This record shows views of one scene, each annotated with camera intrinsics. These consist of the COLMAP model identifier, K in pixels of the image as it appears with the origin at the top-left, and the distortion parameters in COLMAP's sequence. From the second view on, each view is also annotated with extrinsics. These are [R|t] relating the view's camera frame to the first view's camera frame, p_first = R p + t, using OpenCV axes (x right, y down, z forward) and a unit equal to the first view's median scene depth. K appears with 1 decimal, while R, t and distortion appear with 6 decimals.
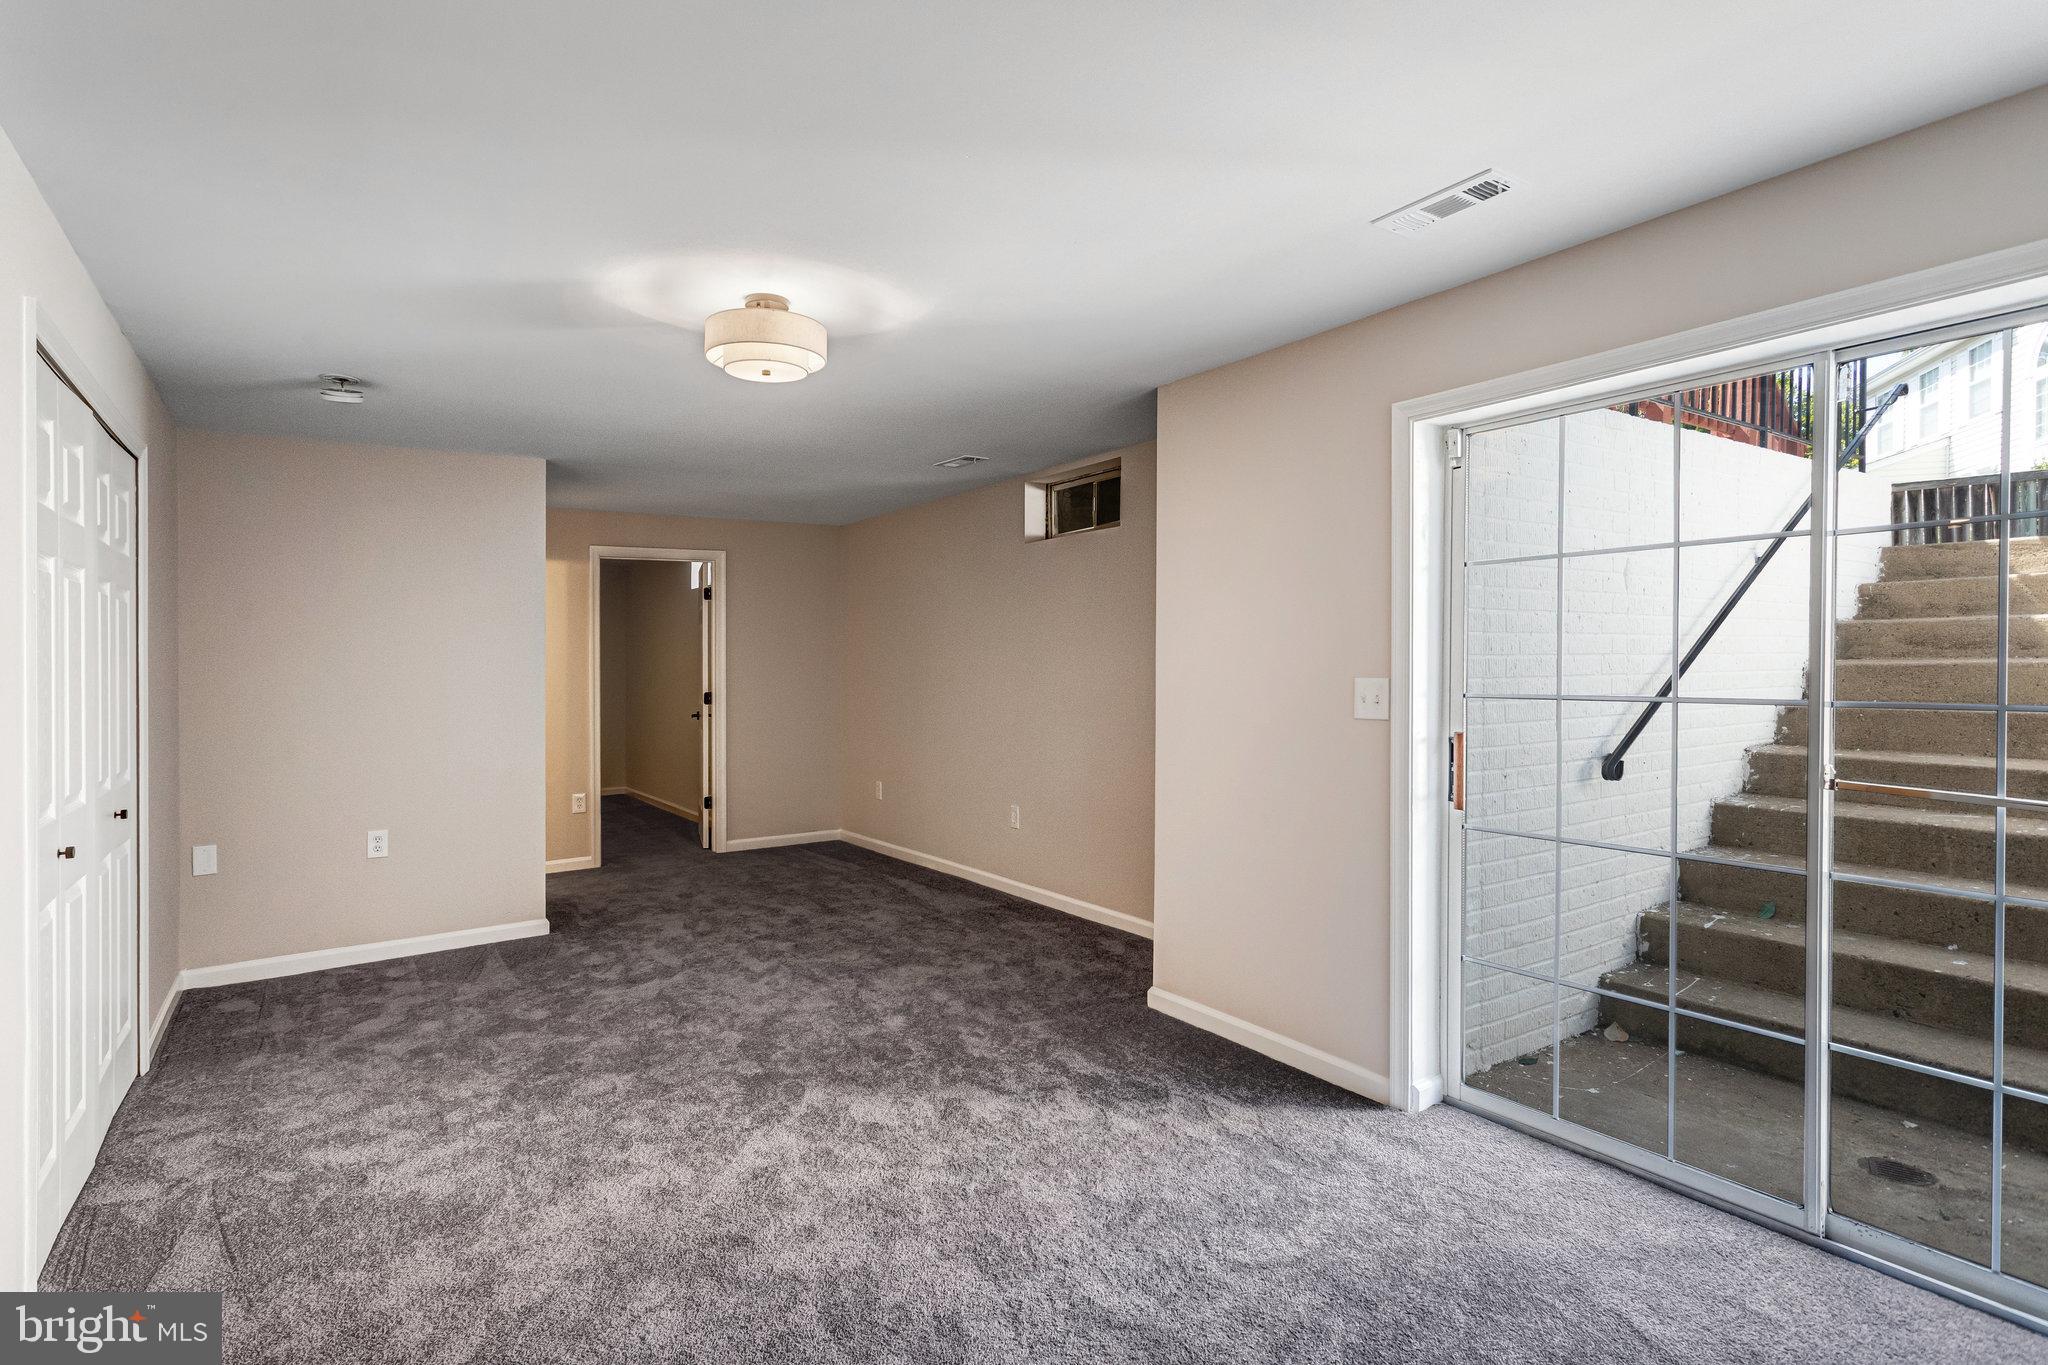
lens RADIAL K [[1006.3, 0, 1026.8], [0, 1006.3, 649.6], [0, 0, 1]] dist [0.000064, 0.000317]
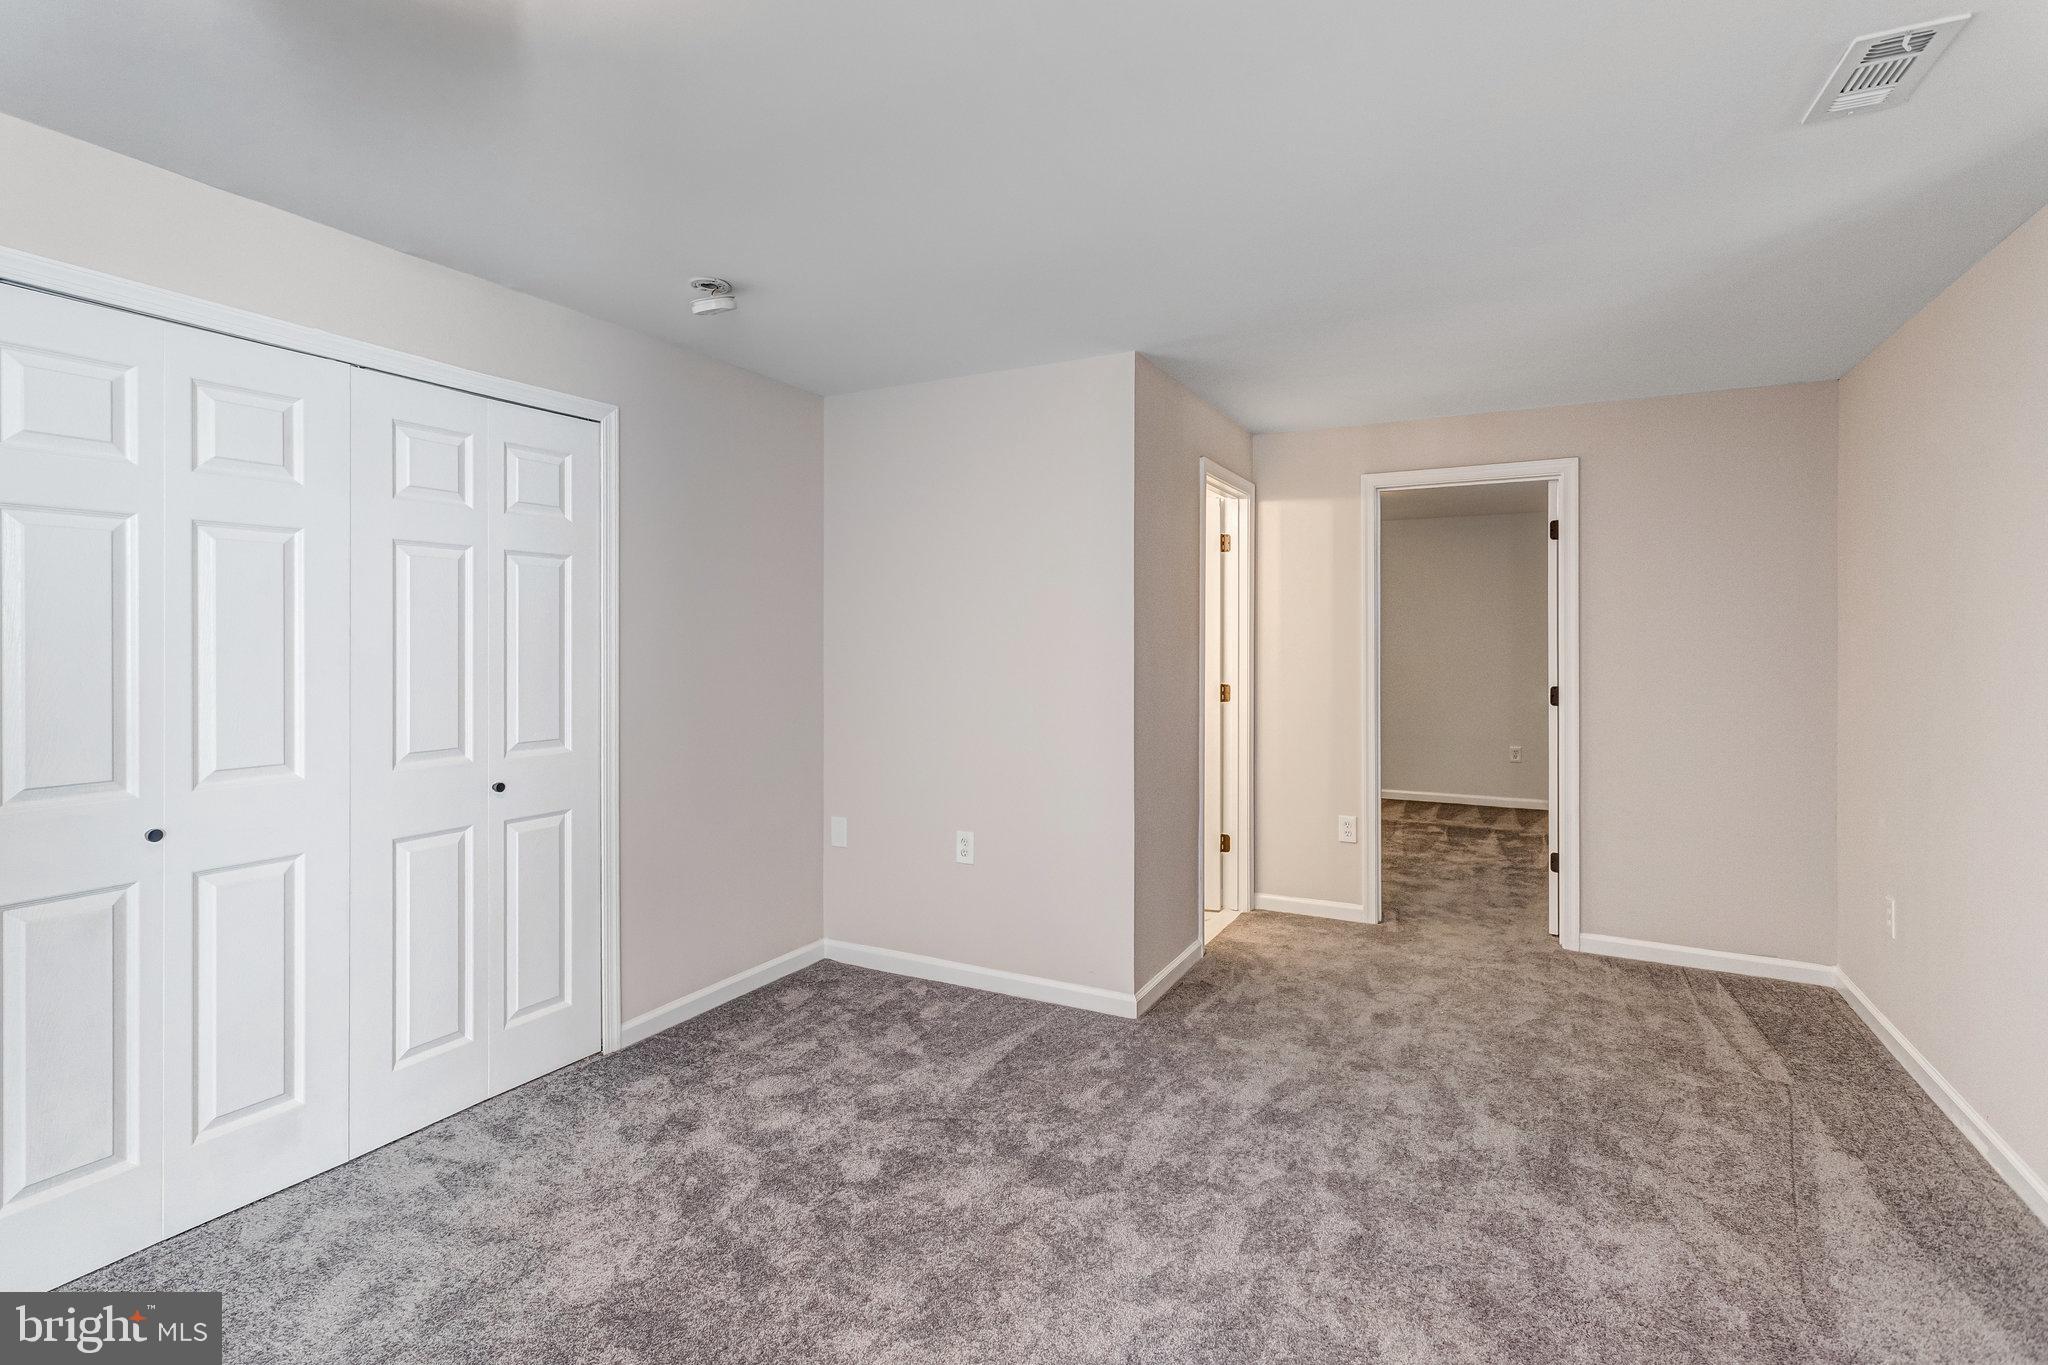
lens RADIAL K [[985.5, 0, 1024.8], [0, 985.5, 616.0], [0, 0, 1]] dist [0.004062, 0.000720]
pose [[0.466527, -0.004097, -0.884497, 0.115441], [-0.000750, 0.999987, -0.005028, 0.002522], [0.884506, 0.003009, 0.466518, 0.667391]]
